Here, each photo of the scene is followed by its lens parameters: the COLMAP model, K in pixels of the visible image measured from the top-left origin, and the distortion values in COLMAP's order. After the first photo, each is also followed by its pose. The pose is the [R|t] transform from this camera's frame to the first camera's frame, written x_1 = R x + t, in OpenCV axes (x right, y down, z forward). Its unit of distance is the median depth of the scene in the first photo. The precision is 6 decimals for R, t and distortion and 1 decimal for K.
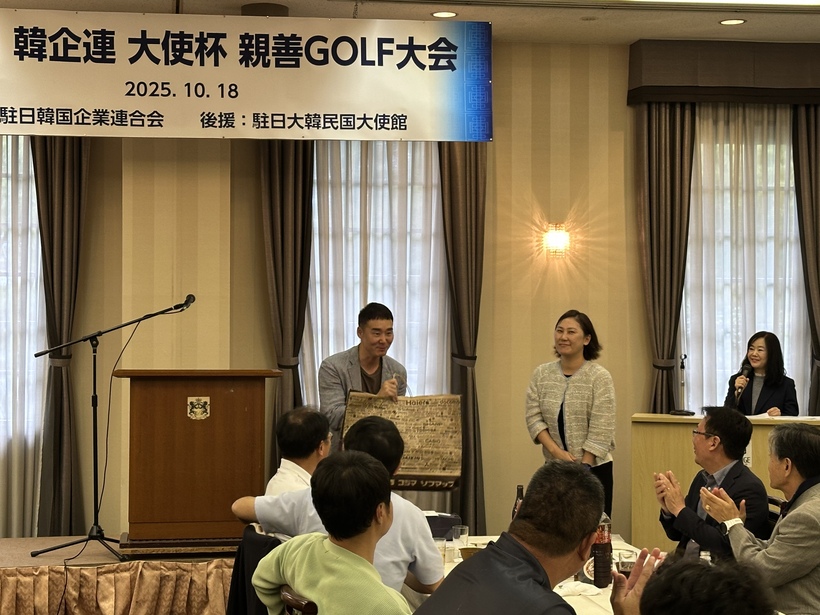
lens RADIAL K [[1579.9, 0, 393.4], [0, 1579.9, 316.4], [0, 0, 1]] dist [0.146961, 0.000000]
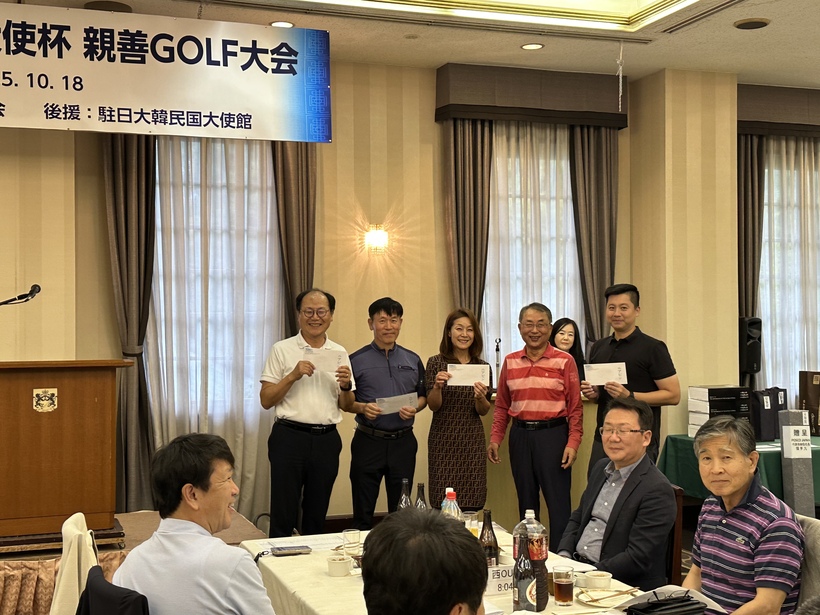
lens RADIAL K [[1109.5, 0, 406.0], [0, 1109.5, 309.3], [0, 0, 1]] dist [0.090322, 0.000000]
pose [[0.981117, -0.007249, 0.193281, -0.032538], [0.007663, 0.999970, -0.001393, 0.003853], [-0.193265, 0.002847, 0.981142, 0.239020]]
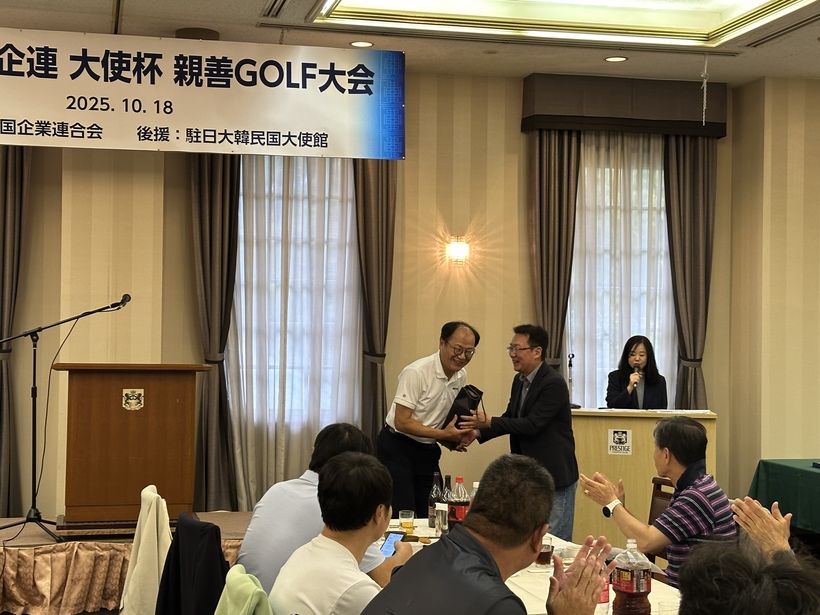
lens RADIAL K [[1363.1, 0, 399.0], [0, 1363.1, 314.7], [0, 0, 1]] dist [0.141433, 0.000000]
pose [[0.996929, 0.012053, 0.077373, -0.013320], [-0.011768, 0.999922, -0.004137, 0.001663], [-0.077417, 0.003214, 0.996994, 0.047552]]
